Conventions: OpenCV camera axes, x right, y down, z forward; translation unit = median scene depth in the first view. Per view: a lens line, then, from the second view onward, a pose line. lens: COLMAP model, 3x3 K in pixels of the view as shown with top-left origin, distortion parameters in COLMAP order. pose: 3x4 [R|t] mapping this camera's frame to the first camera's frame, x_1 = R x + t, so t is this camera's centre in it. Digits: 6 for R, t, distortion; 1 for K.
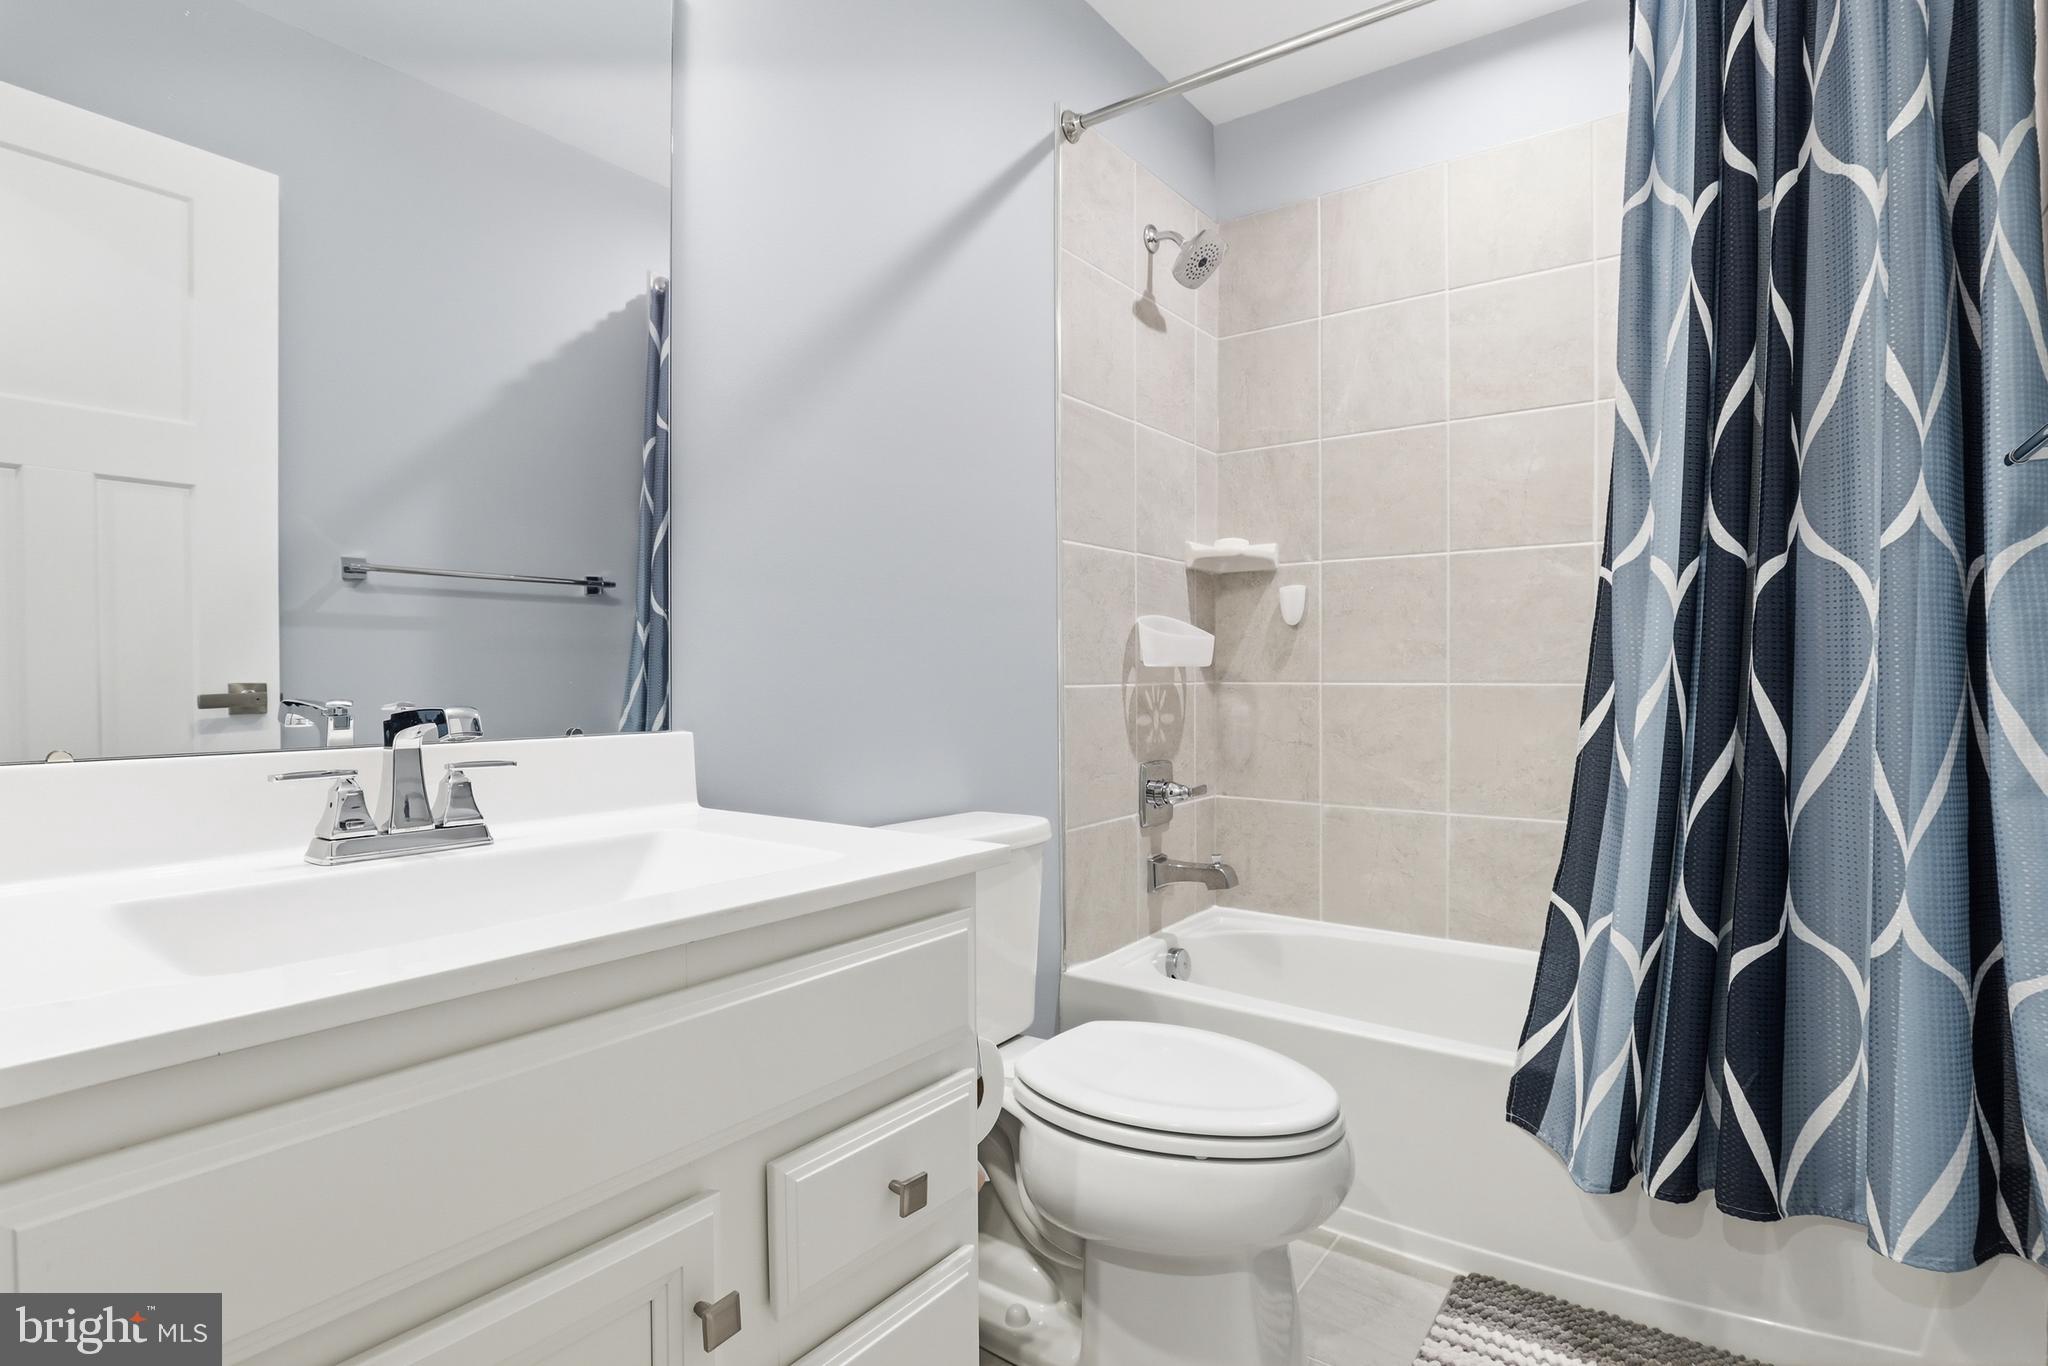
lens RADIAL K [[961.0, 0, 1024.0], [0, 961.0, 683.0], [0, 0, 1]] dist [-0.029745, 0.000337]
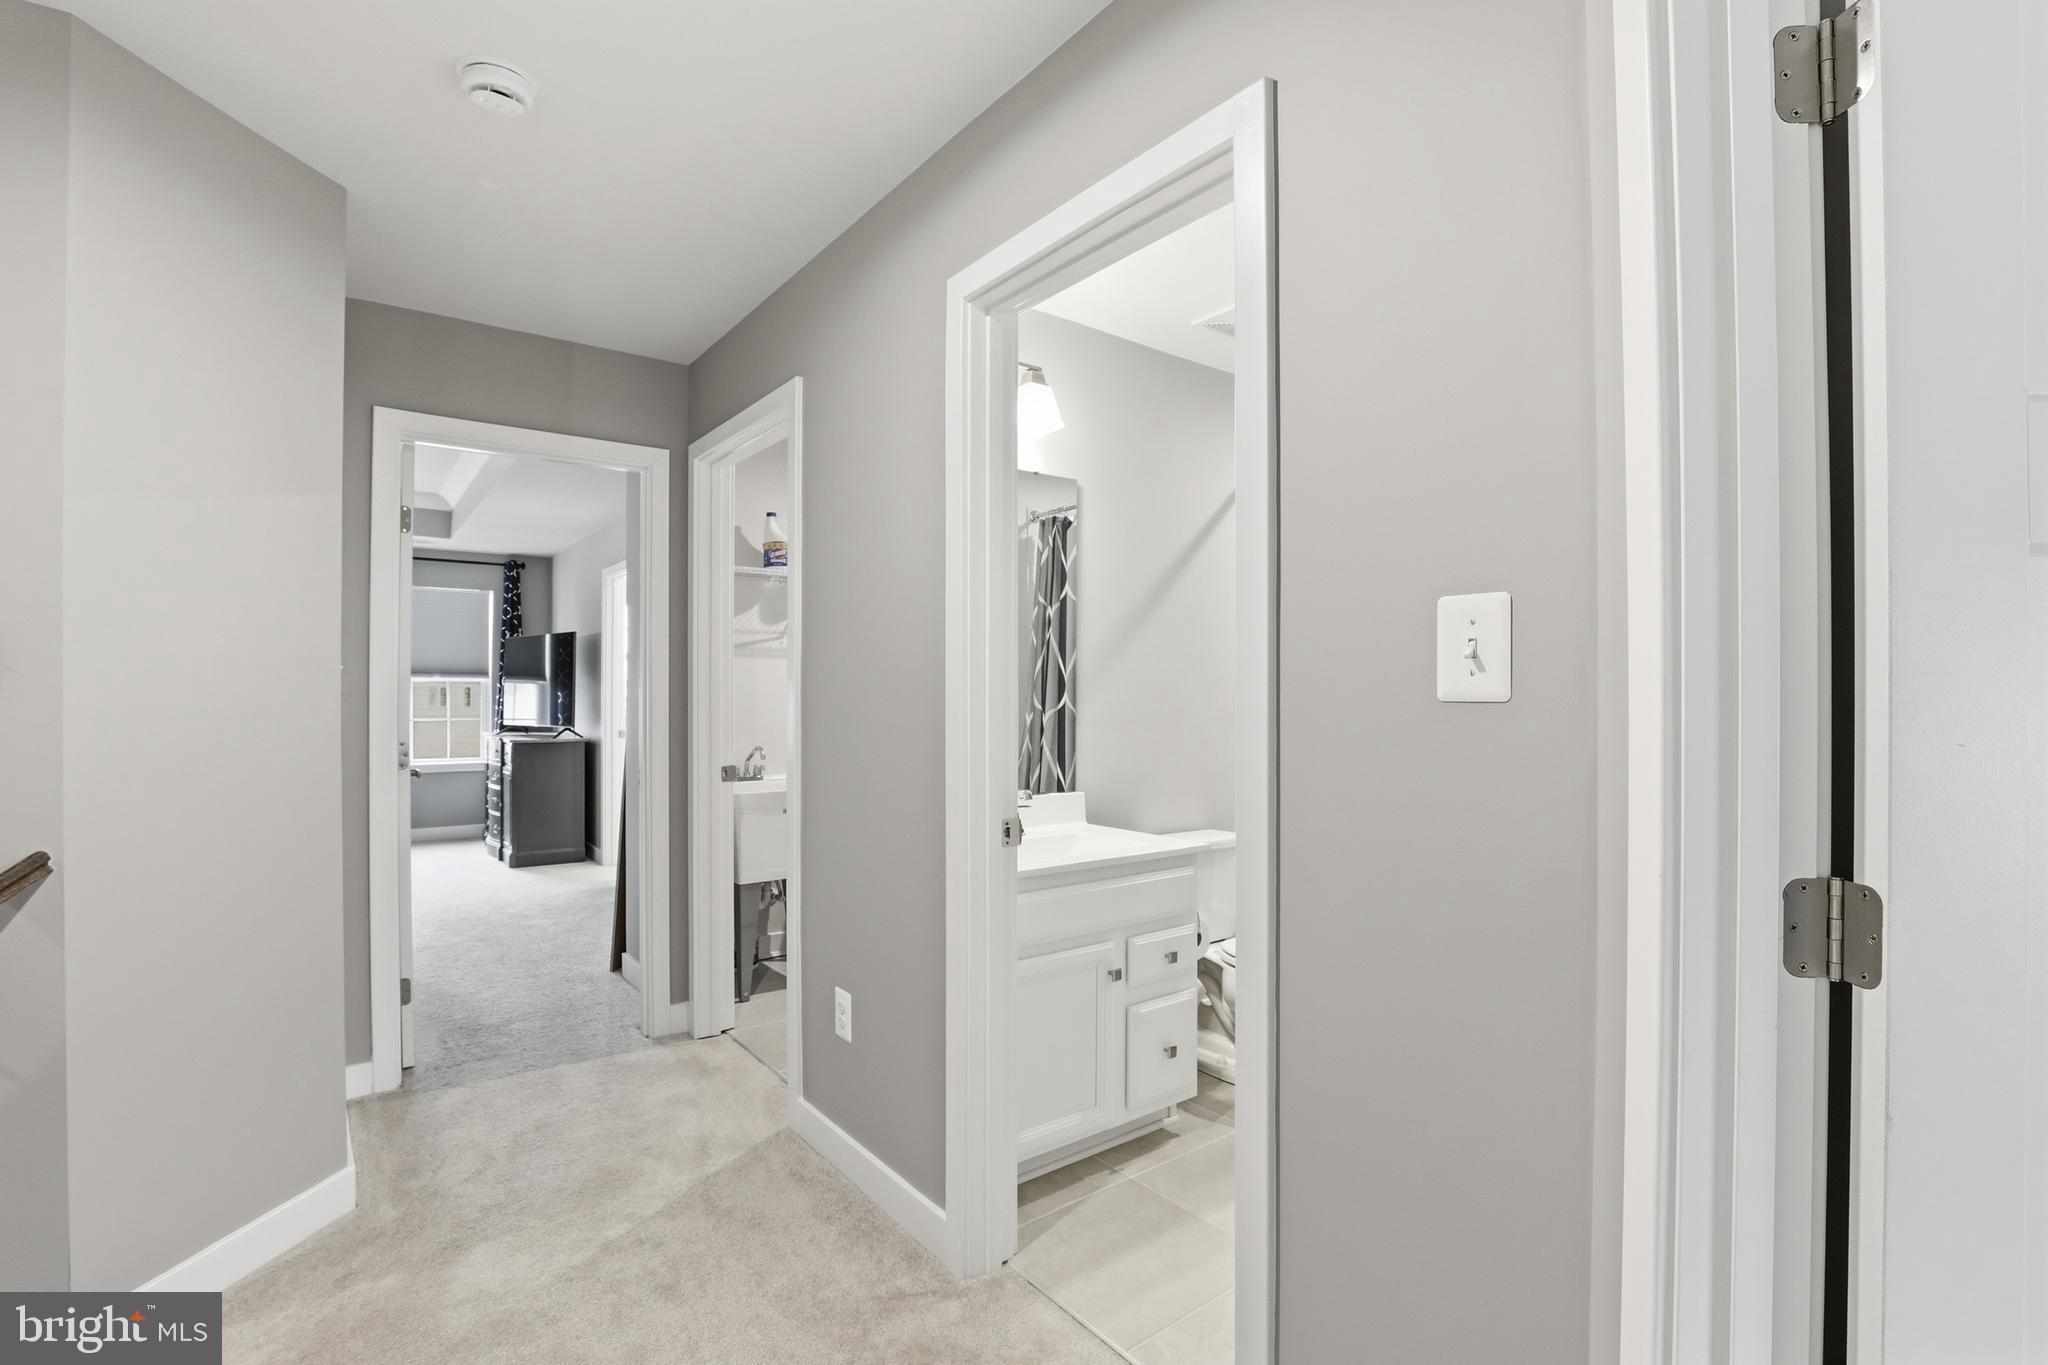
lens RADIAL K [[961.0, 0, 1024.0], [0, 961.0, 682.5], [0, 0, 1]] dist [-0.029745, 0.000337]
pose [[0.964258, -0.005538, -0.264907, 0.171549], [0.004087, 0.999973, -0.006030, -0.225495], [0.264933, 0.004732, 0.964255, -1.484783]]
